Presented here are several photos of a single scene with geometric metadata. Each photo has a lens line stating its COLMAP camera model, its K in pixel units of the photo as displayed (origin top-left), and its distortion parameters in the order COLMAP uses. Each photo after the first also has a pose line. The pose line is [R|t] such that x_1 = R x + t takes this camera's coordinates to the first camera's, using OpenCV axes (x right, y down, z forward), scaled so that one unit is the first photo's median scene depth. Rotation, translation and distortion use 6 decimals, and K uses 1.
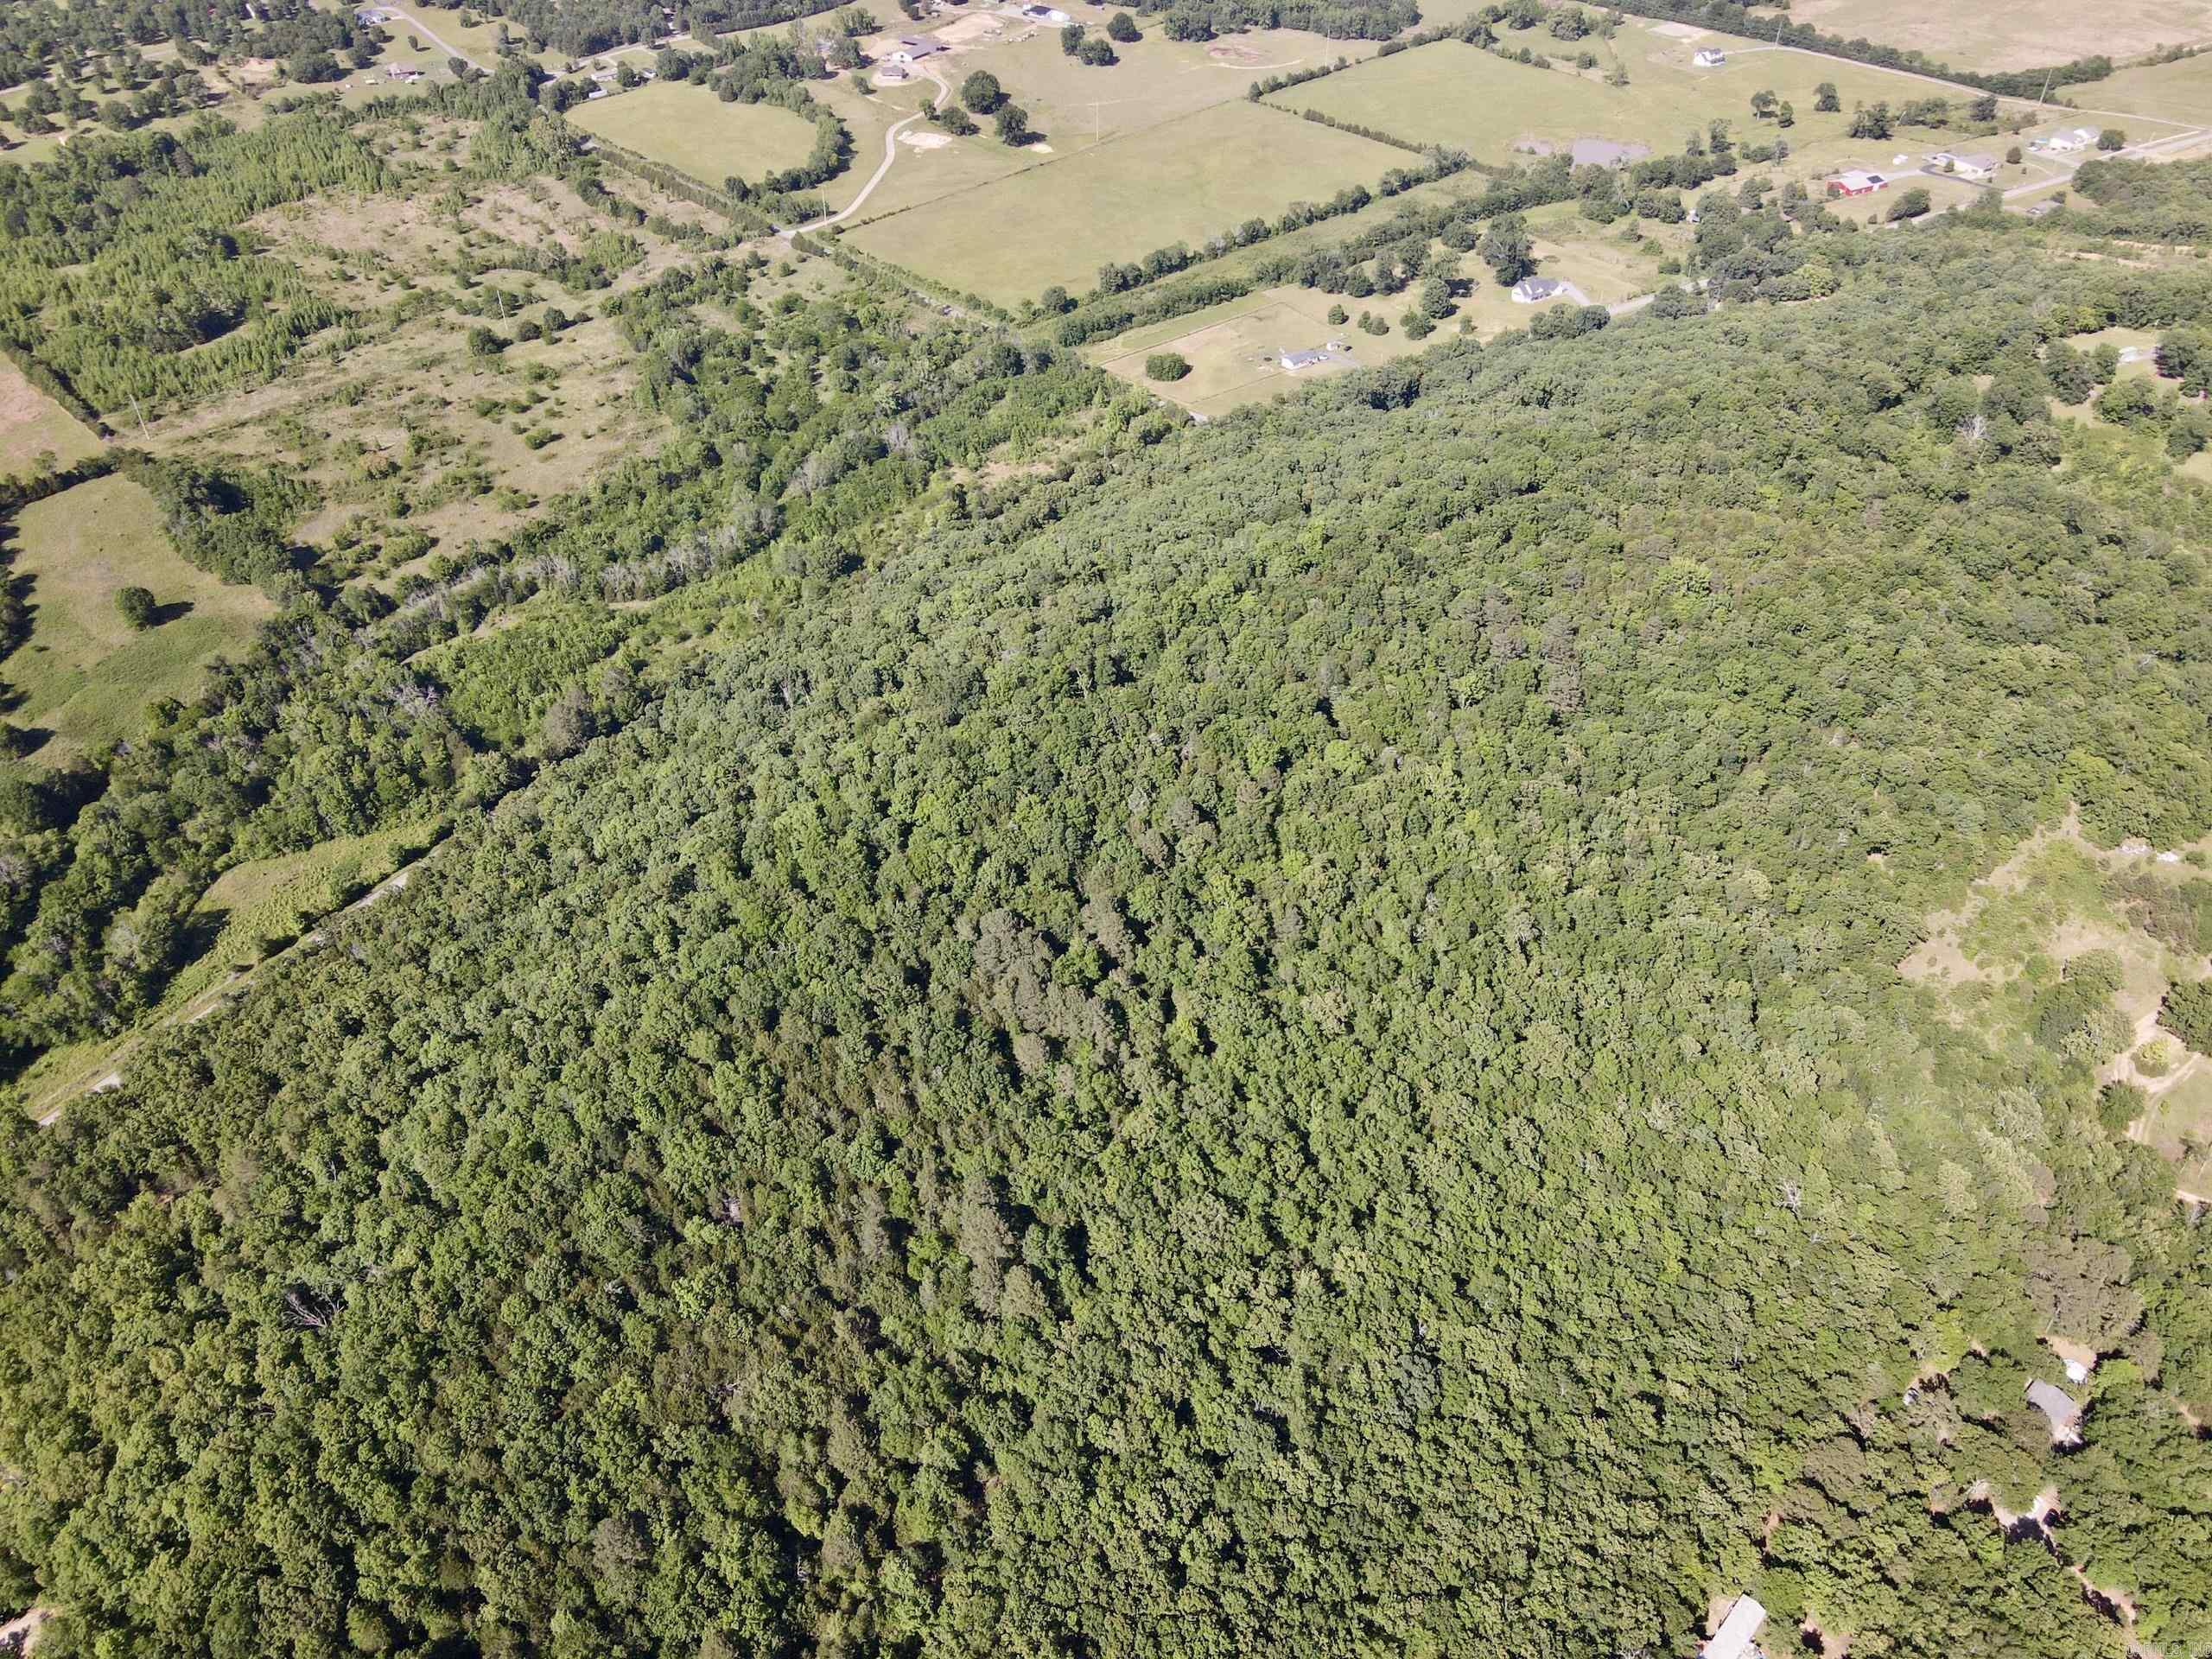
lens RADIAL K [[1549.8, 0, 1106.0], [0, 1549.8, 829.5], [0, 0, 1]] dist [0.015200, 0.005699]
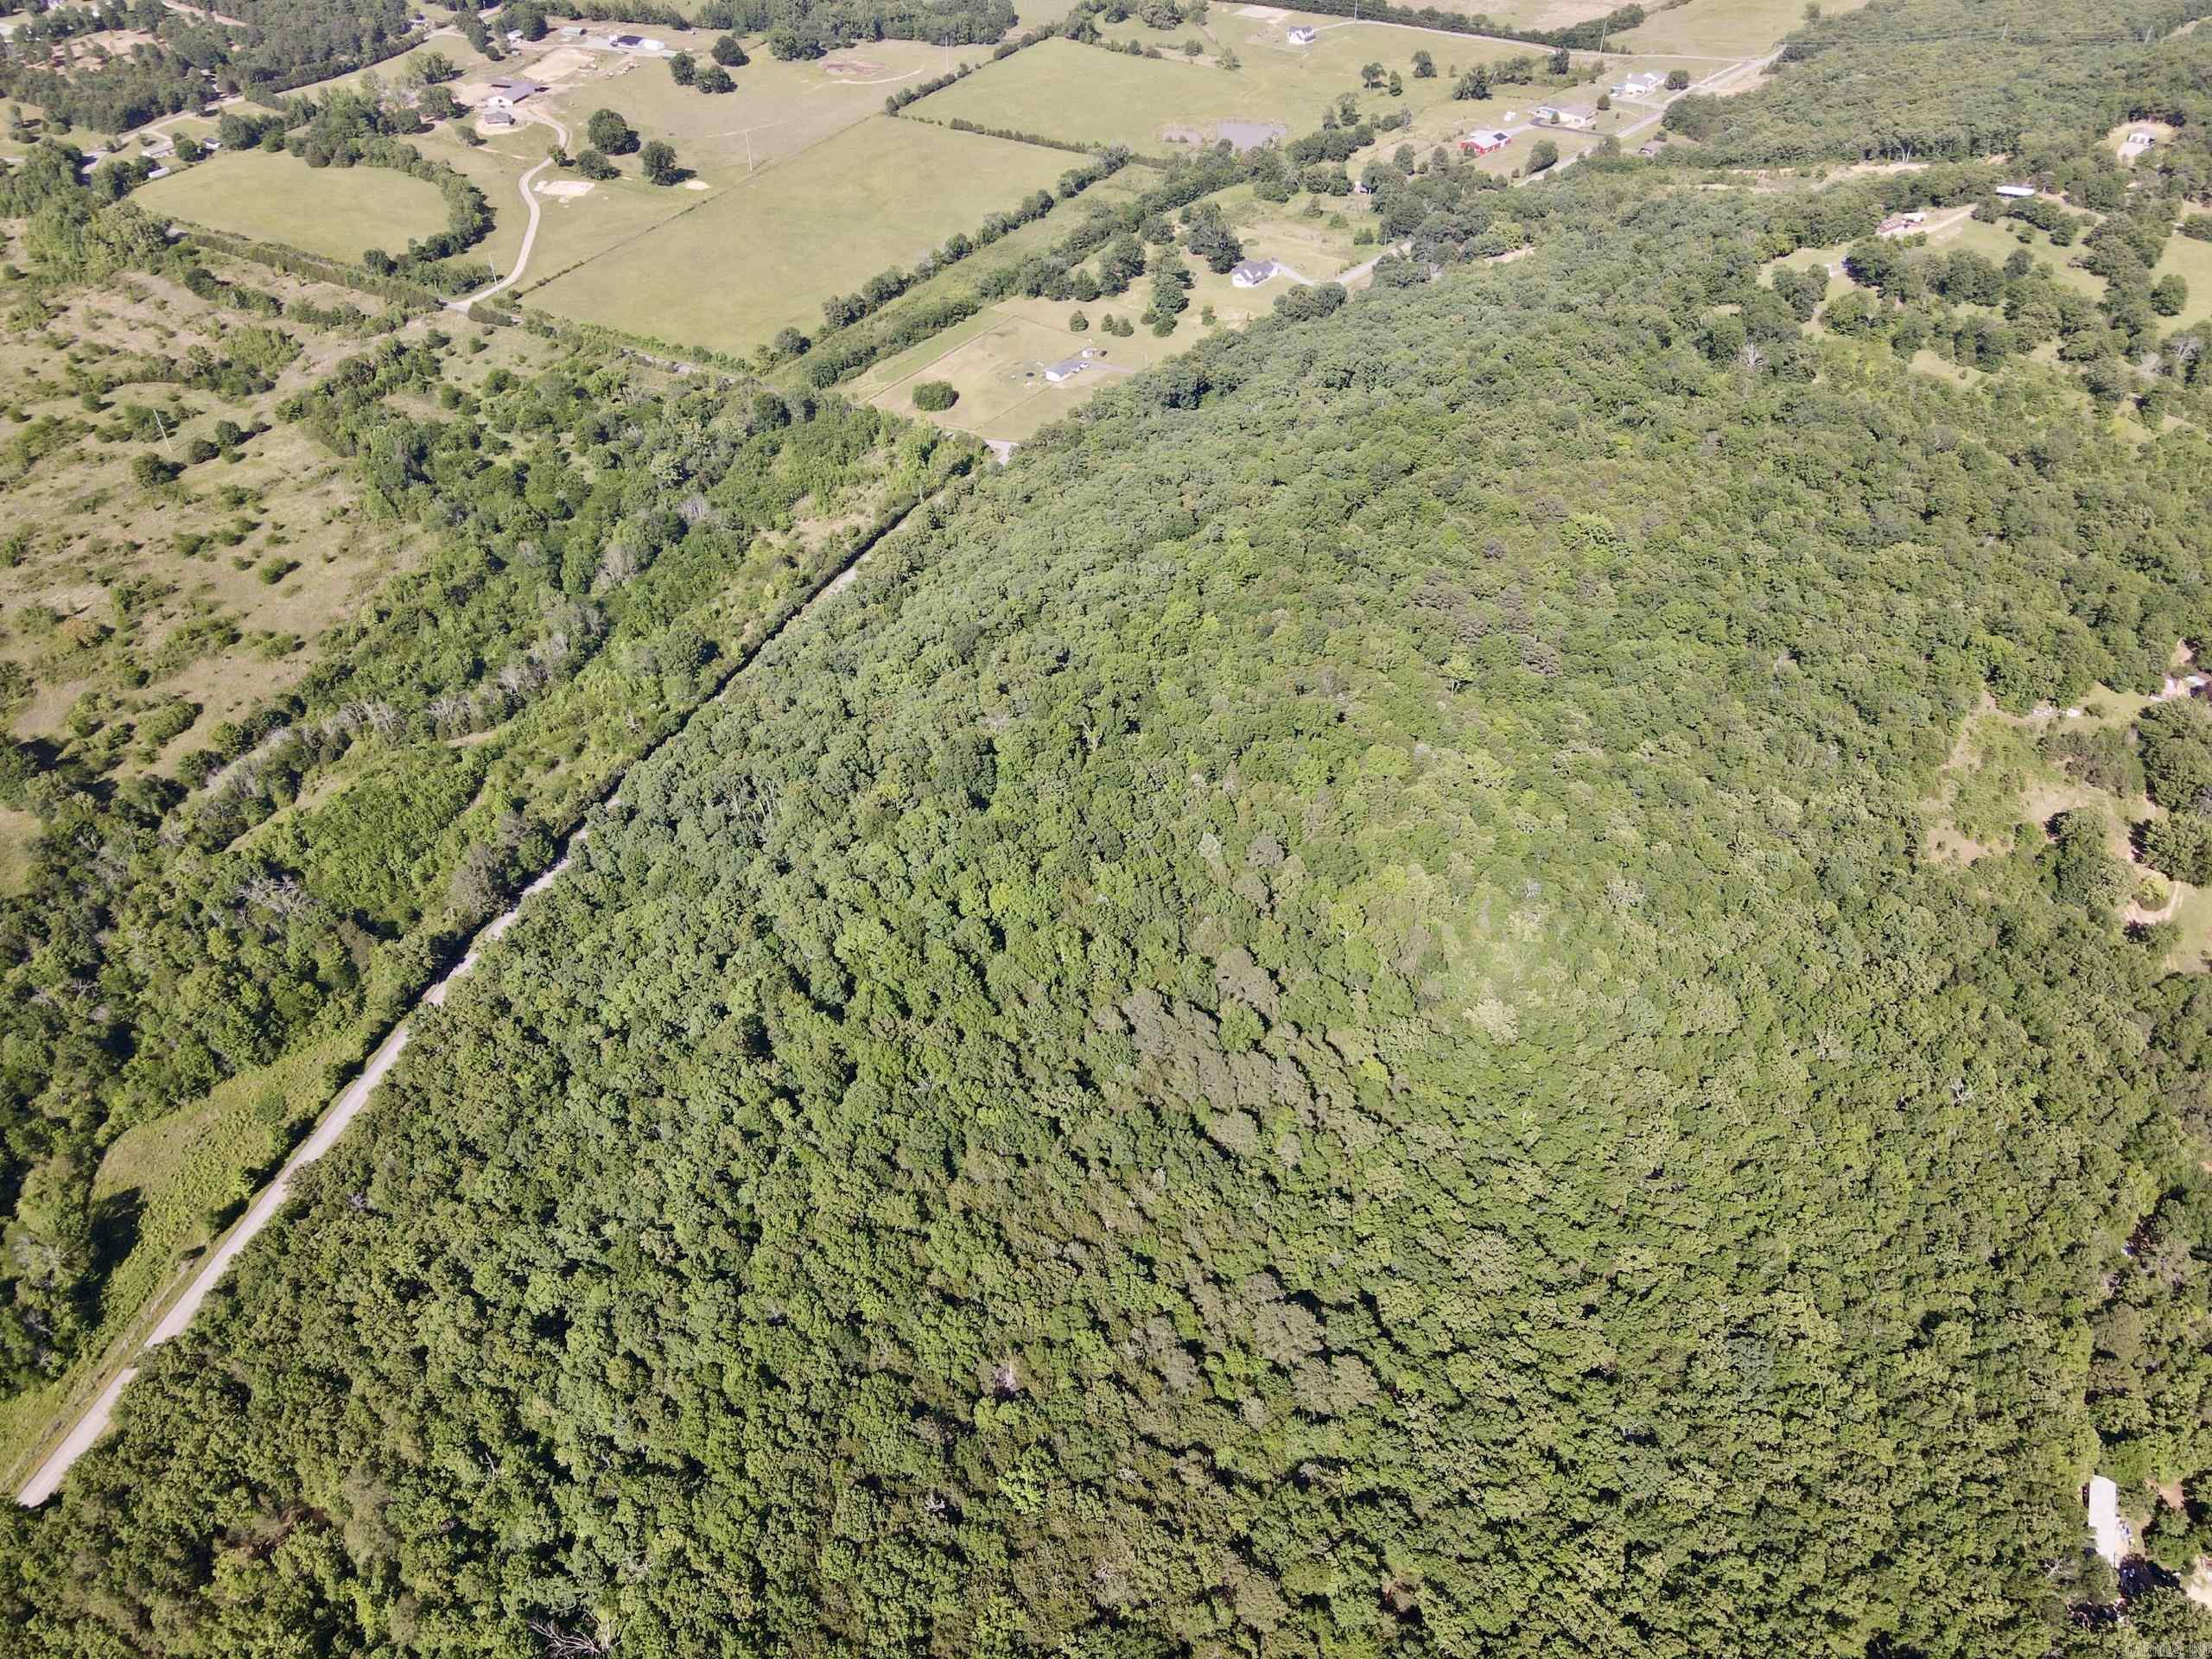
lens RADIAL K [[1546.7, 0, 1106.0], [0, 1546.7, 829.5], [0, 0, 1]] dist [0.021686, 0.001346]
pose [[0.954361, -0.195947, 0.225390, -0.131469], [0.196231, 0.980325, 0.021368, -0.031960], [-0.225142, 0.023836, 0.974034, 0.037664]]
